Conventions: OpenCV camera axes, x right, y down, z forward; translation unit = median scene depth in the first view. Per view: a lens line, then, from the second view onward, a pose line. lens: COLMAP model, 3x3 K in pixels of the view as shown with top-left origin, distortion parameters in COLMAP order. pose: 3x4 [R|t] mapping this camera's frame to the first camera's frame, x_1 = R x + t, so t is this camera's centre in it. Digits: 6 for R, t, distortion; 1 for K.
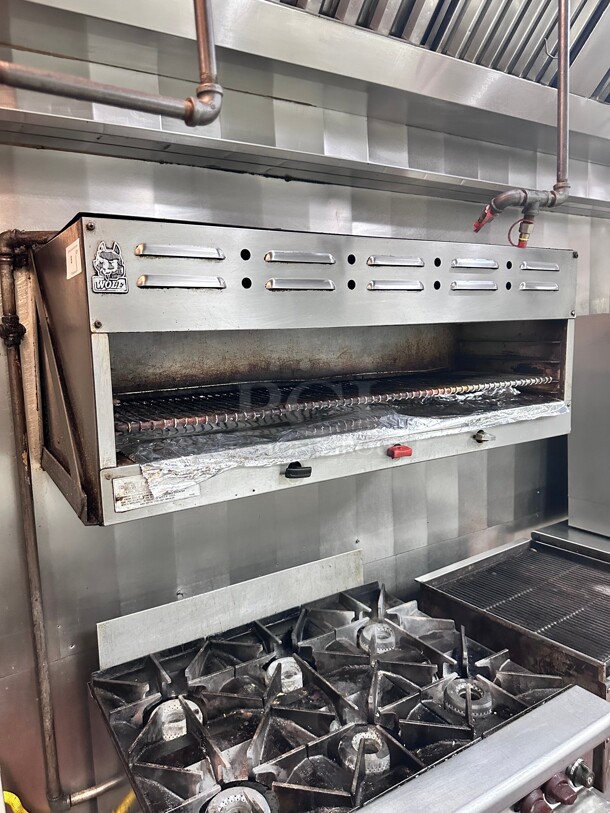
lens RADIAL K [[573.2, 0, 307.9], [0, 573.2, 404.9], [0, 0, 1]] dist [0.011761, -0.026460]
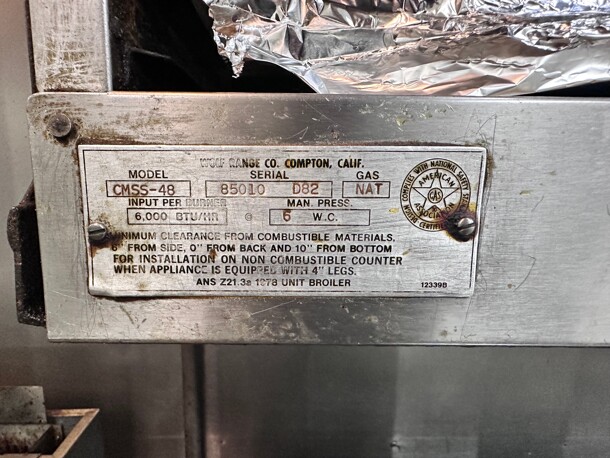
lens RADIAL K [[430.1, 0, 302.9], [0, 430.1, 229.2], [0, 0, 1]] dist [0.011761, -0.026460]
pose [[0.862164, 0.116729, -0.492999, -0.177085], [-0.121889, 0.992305, 0.021791, 0.146366], [0.491749, 0.041304, 0.869757, 0.886607]]
